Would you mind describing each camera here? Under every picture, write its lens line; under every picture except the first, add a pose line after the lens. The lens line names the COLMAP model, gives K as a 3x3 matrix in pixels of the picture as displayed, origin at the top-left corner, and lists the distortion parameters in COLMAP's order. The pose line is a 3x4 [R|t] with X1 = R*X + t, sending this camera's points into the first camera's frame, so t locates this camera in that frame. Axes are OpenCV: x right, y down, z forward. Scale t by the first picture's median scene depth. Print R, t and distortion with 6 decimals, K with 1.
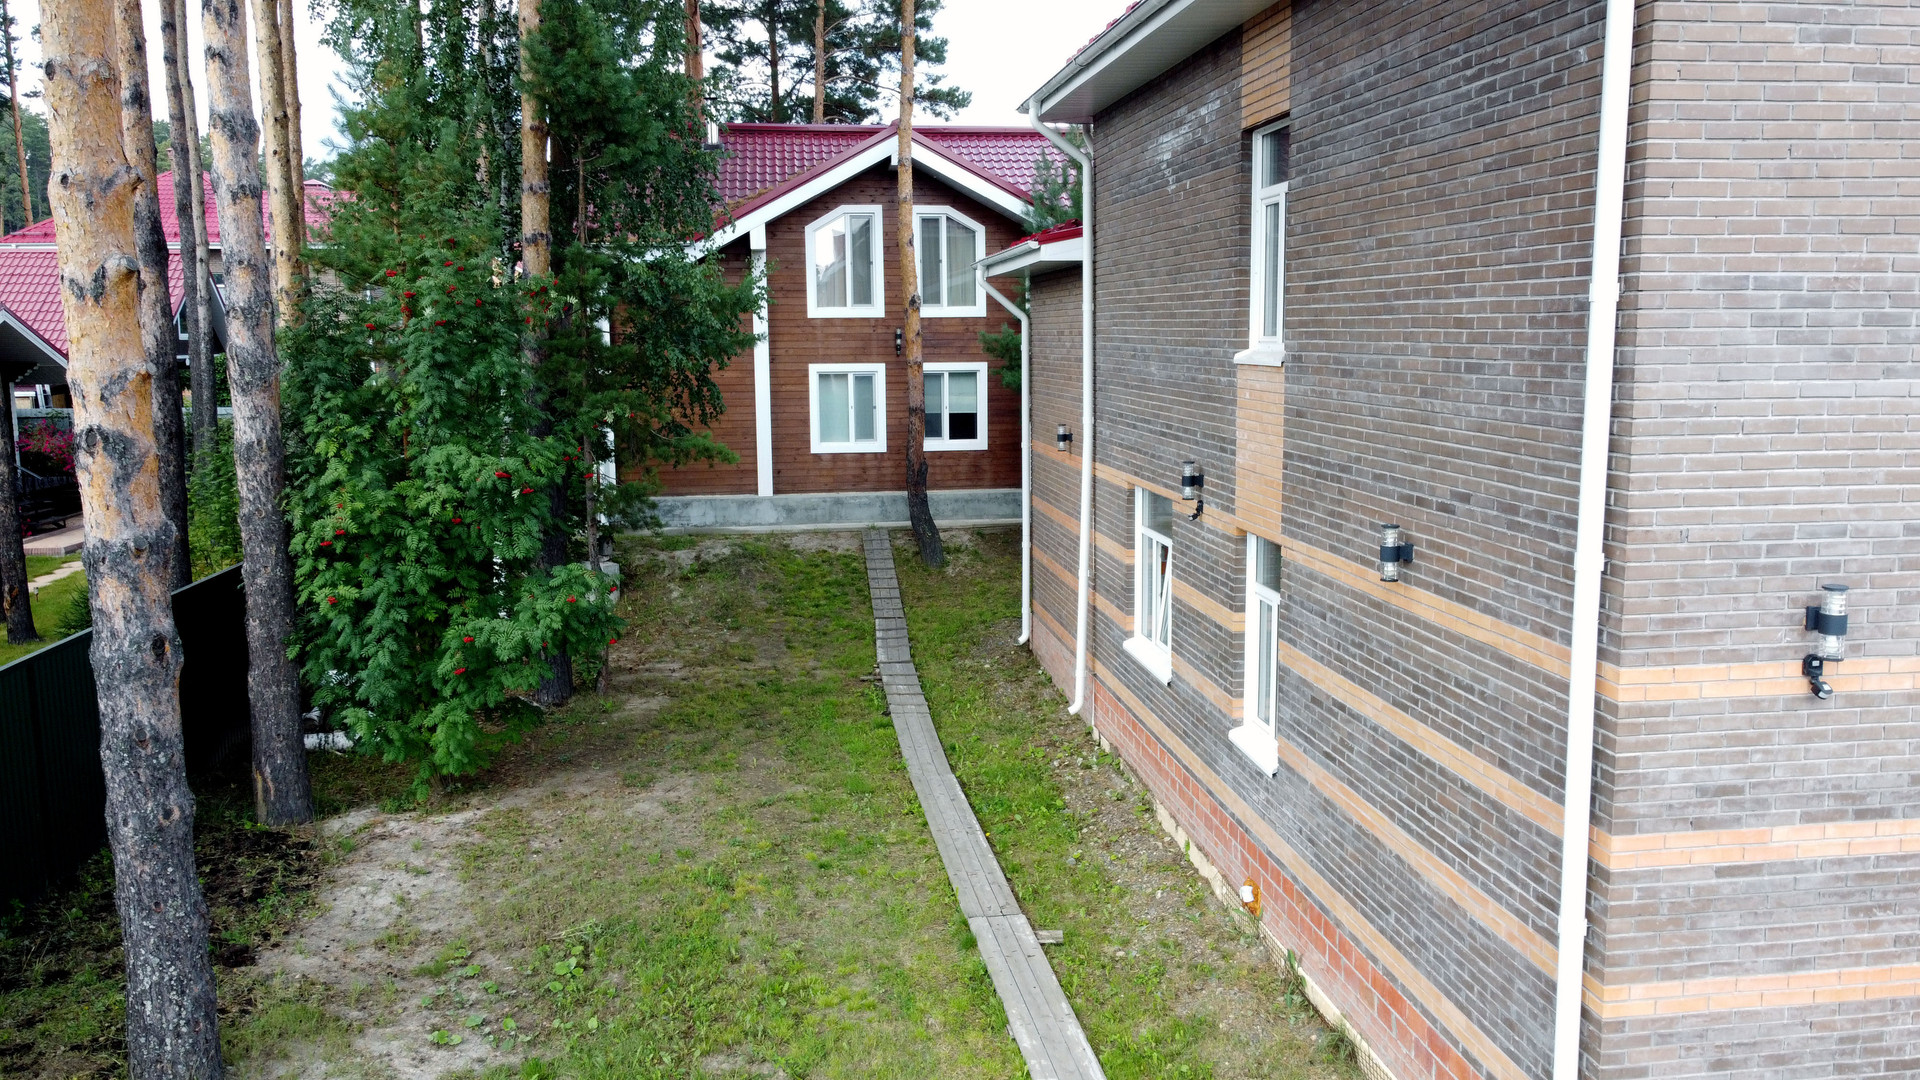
lens RADIAL K [[1439.1, 0, 958.2], [0, 1439.1, 539.7], [0, 0, 1]] dist [-0.018469, 0.009380]
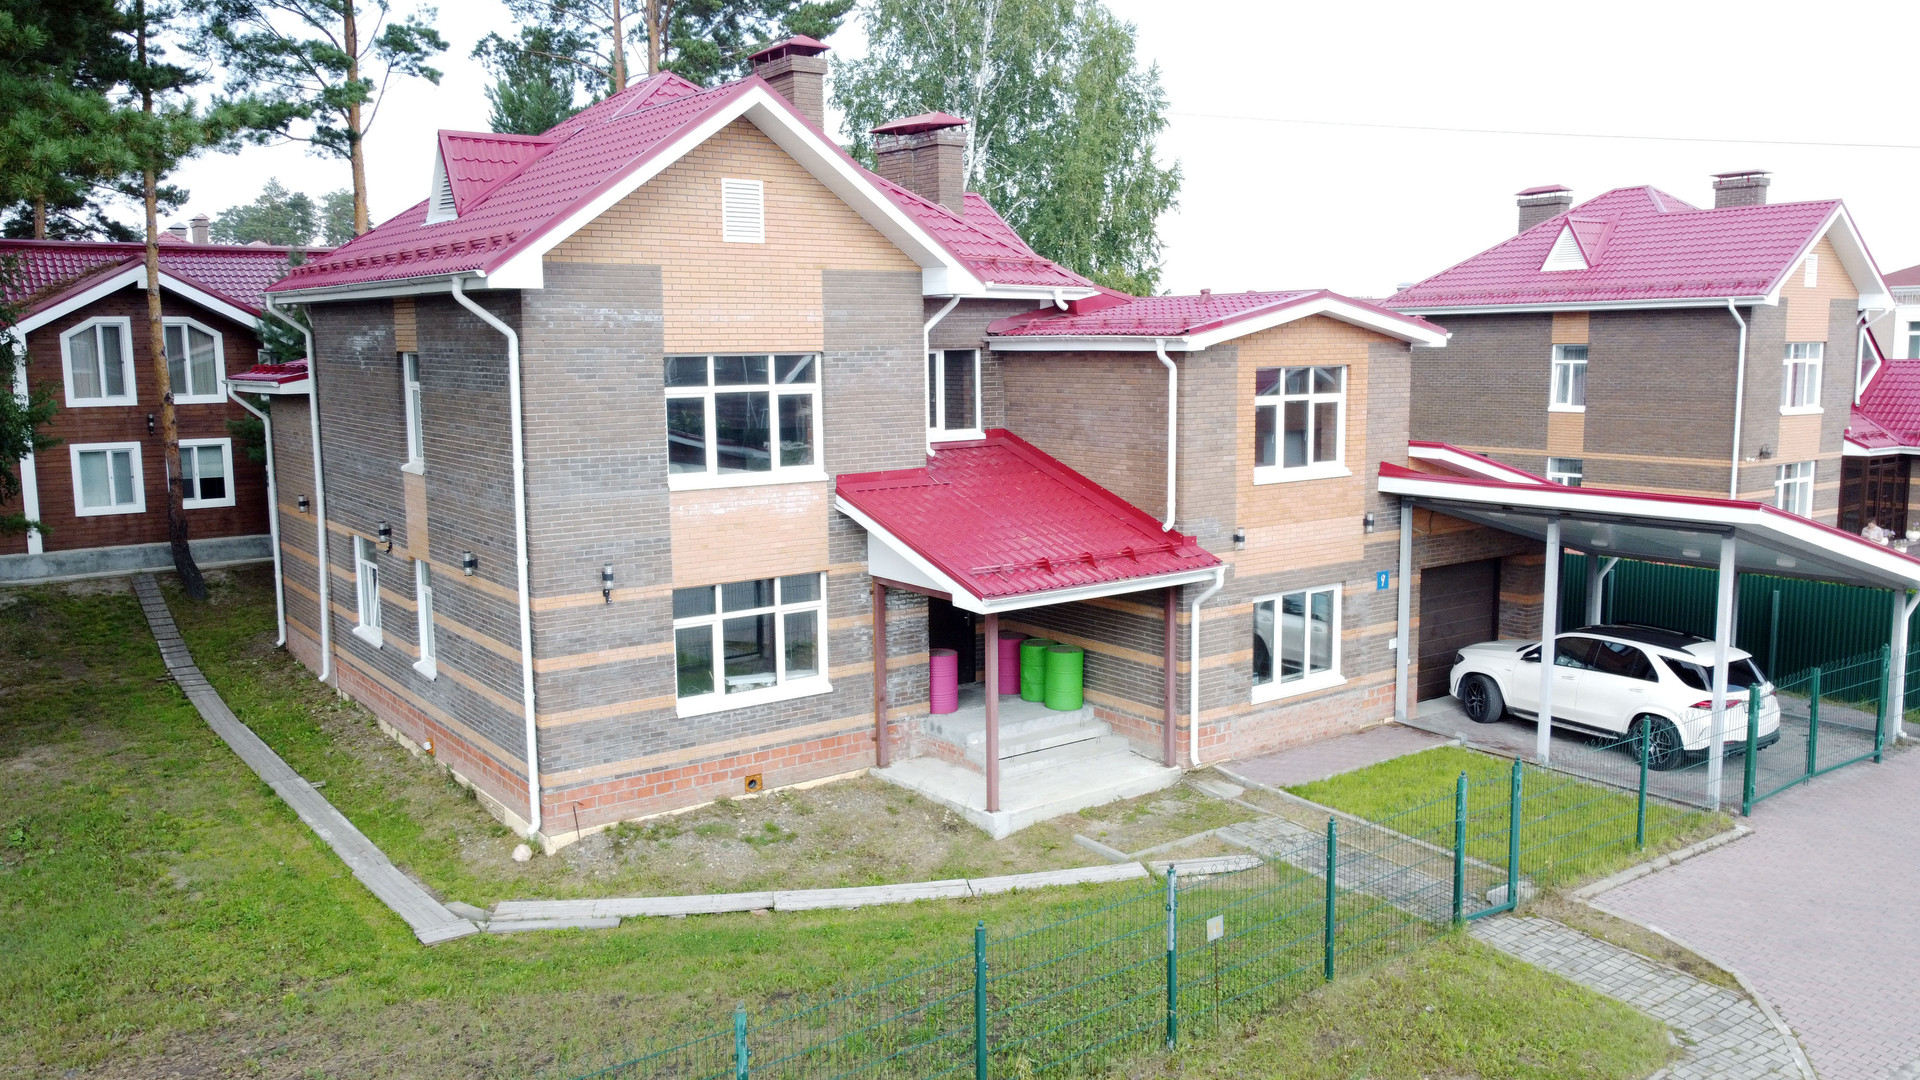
lens RADIAL K [[1439.1, 0, 961.5], [0, 1439.1, 525.3], [0, 0, 1]] dist [-0.018469, 0.009380]
pose [[0.871243, -0.059870, 0.487188, -0.088238], [0.069690, 0.997567, -0.002038, 0.005486], [-0.485880, 0.035727, 0.873295, -0.966262]]
